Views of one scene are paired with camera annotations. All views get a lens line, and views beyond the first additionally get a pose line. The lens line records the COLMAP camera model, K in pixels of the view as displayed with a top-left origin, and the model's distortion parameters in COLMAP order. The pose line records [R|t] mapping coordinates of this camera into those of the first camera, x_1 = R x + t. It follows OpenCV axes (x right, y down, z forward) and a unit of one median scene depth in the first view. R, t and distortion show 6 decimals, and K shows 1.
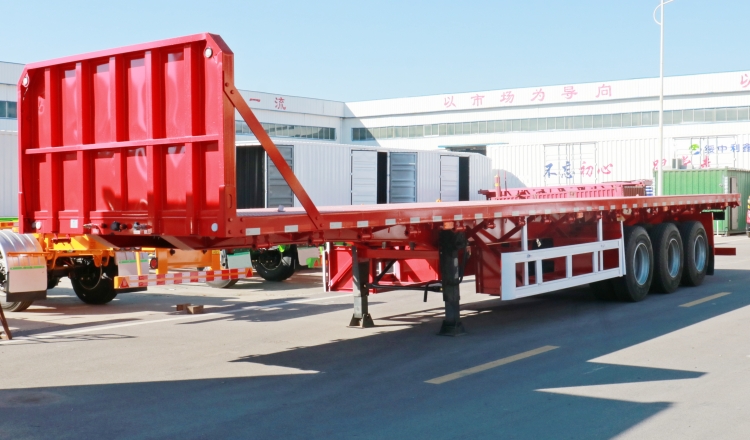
lens RADIAL K [[965.3, 0, 375.0], [0, 965.3, 220.0], [0, 0, 1]] dist [-0.085254, 0.029175]
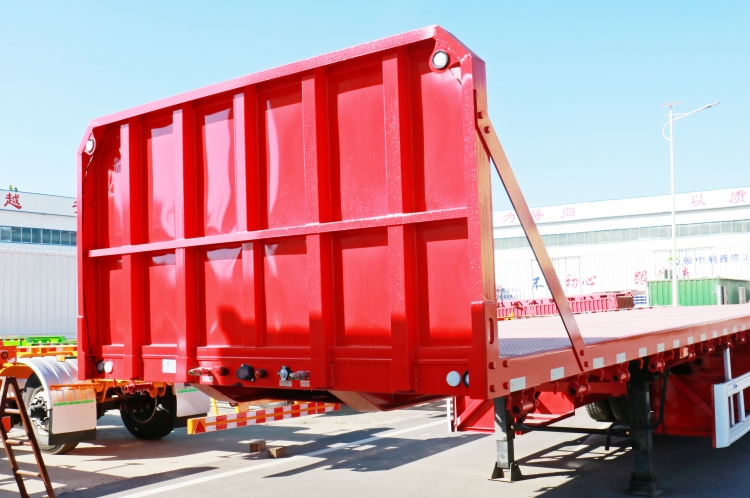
lens RADIAL K [[832.7, 0, 352.6], [0, 832.7, 272.3], [0, 0, 1]] dist [-0.144944, 0.292758]
pose [[0.999858, -0.016320, -0.004103, -0.127587], [0.015998, 0.997497, -0.068875, -0.012082], [0.005217, 0.068799, 0.997617, 0.306025]]
